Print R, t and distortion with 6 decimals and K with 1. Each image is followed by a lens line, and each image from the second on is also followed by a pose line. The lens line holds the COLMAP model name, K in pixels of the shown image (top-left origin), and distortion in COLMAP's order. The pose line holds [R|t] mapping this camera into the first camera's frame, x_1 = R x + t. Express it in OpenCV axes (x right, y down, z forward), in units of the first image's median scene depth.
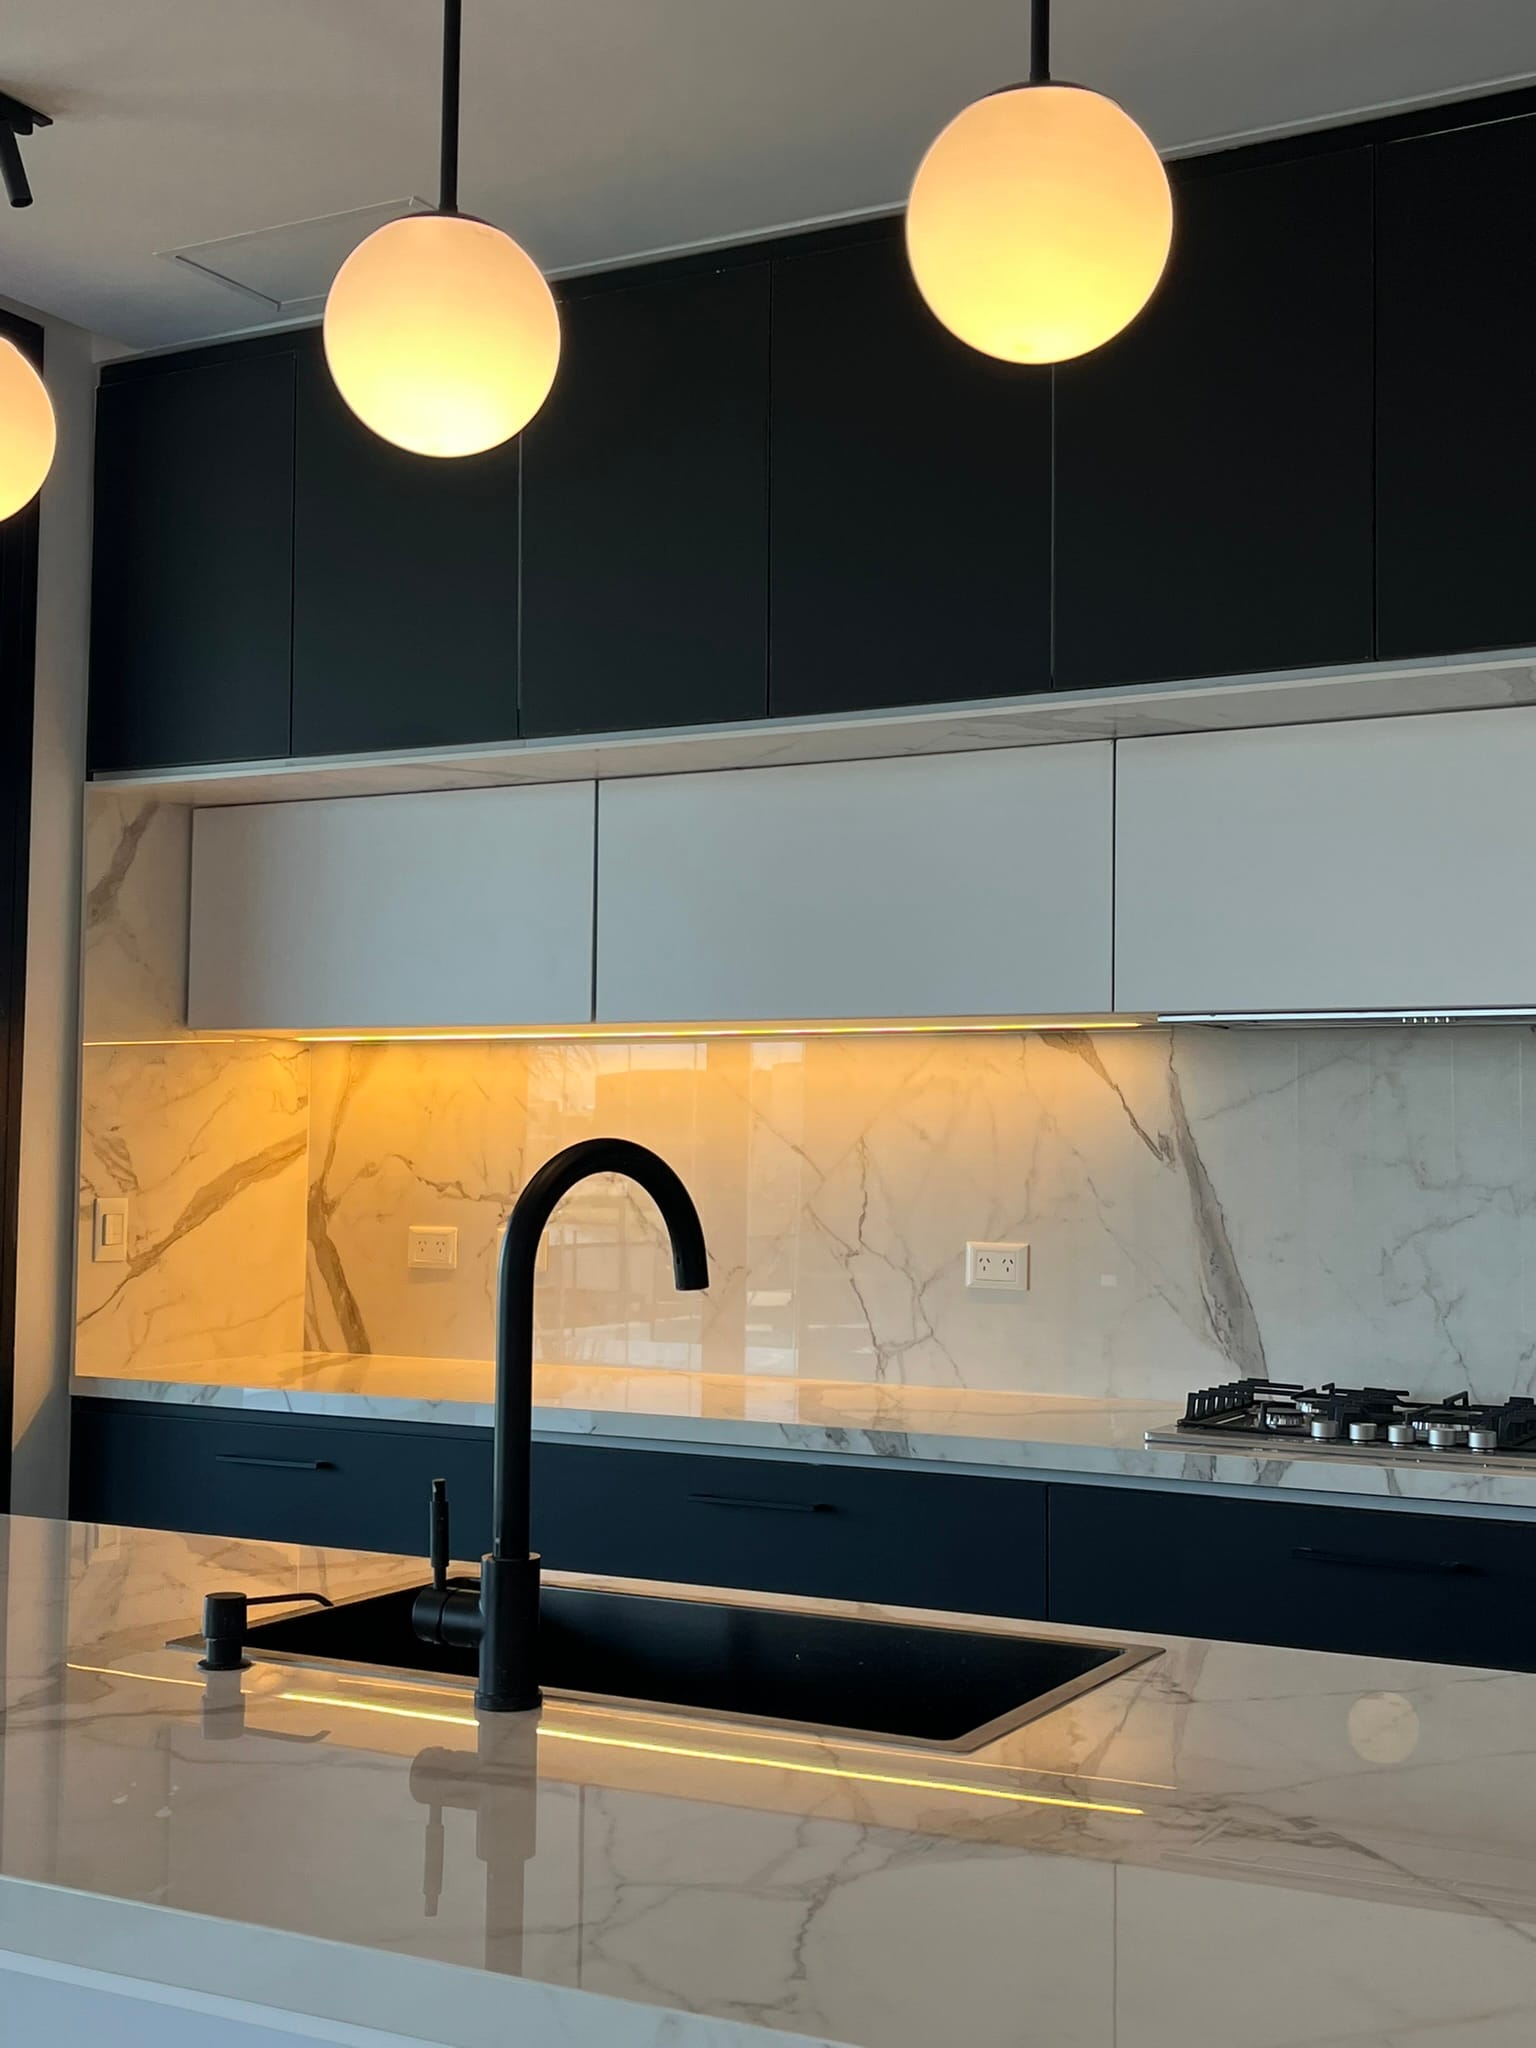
lens RADIAL K [[2474.6, 0, 768.0], [0, 2474.6, 1024.0], [0, 0, 1]] dist [-0.002348, -0.004690]
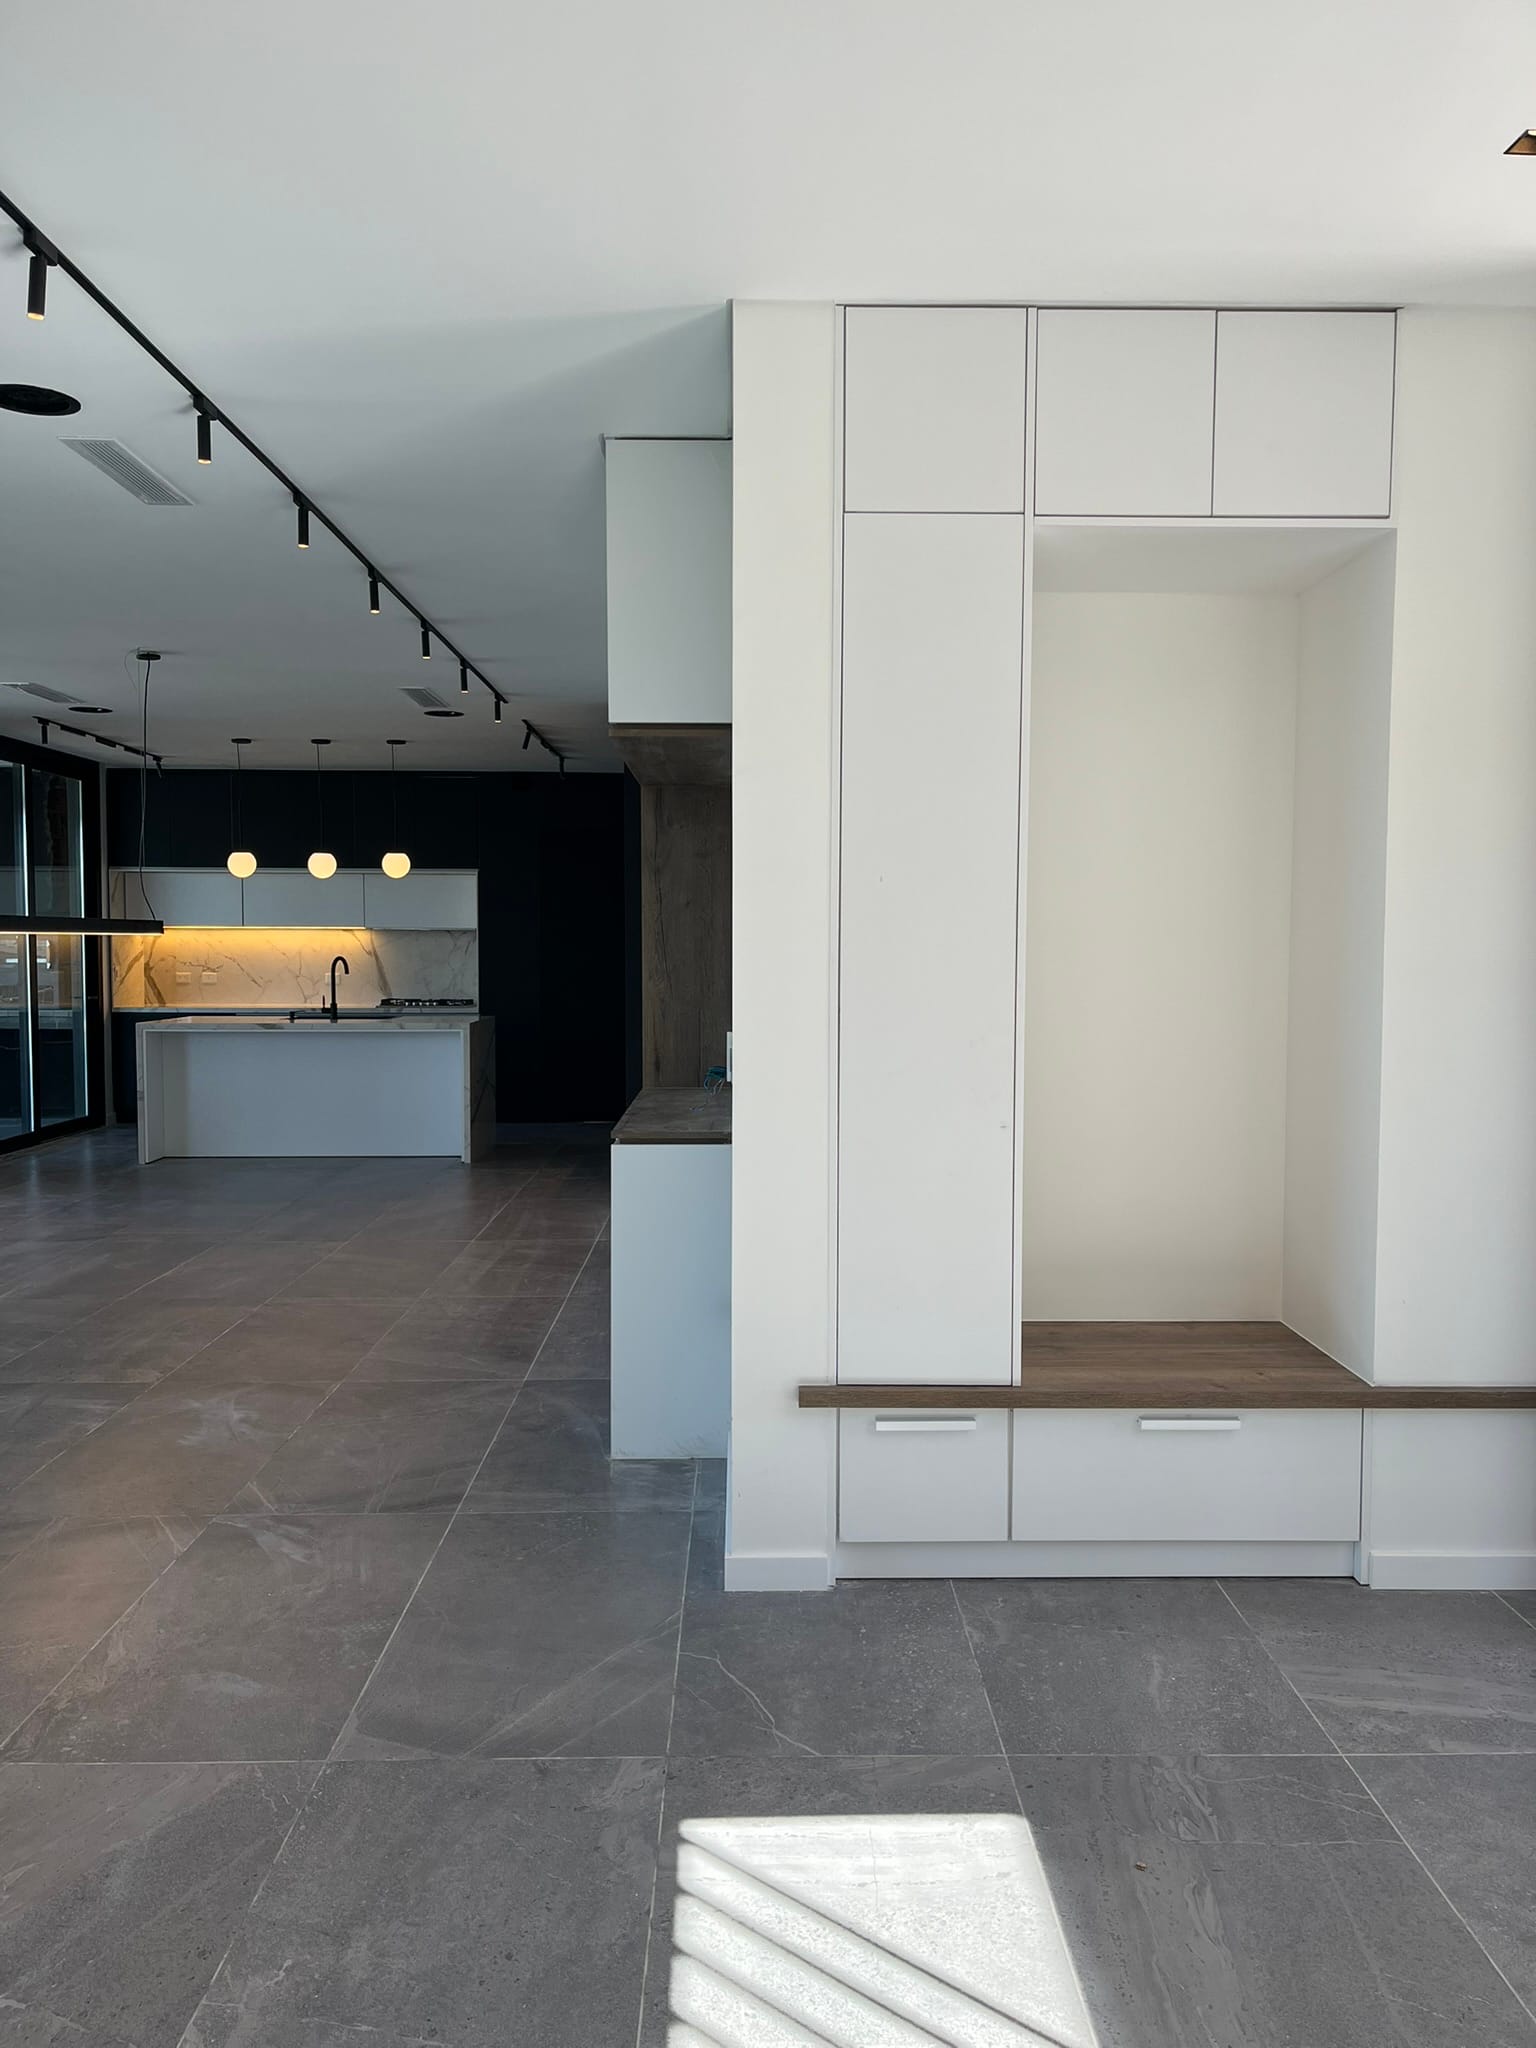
lens RADIAL K [[1519.2, 0, 768.0], [0, 1519.2, 1024.0], [0, 0, 1]] dist [0.005618, 0.000914]
pose [[0.870021, -0.030908, 0.492044, -0.570998], [-0.022204, 0.994564, 0.101734, -0.120148], [-0.492514, -0.099436, 0.864606, -1.790168]]
